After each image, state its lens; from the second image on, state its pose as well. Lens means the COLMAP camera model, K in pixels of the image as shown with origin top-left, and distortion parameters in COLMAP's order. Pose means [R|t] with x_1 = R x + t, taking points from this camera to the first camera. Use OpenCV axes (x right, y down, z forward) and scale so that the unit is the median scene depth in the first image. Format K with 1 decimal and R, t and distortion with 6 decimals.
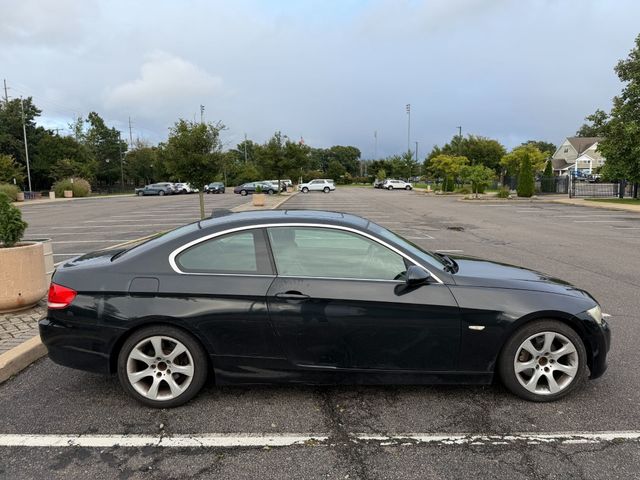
lens RADIAL K [[452.2, 0, 323.6], [0, 452.2, 241.4], [0, 0, 1]] dist [0.016919, -0.021377]
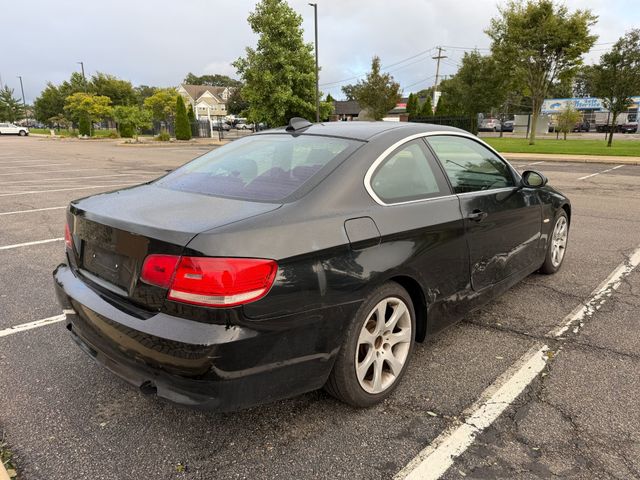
lens RADIAL K [[452.2, 0, 326.7], [0, 452.2, 243.7], [0, 0, 1]] dist [0.016919, -0.021377]
pose [[0.691990, -0.177733, 0.699686, -0.874683], [0.094371, 0.983173, 0.156411, 0.015708], [-0.715712, -0.042205, 0.697119, 0.599295]]
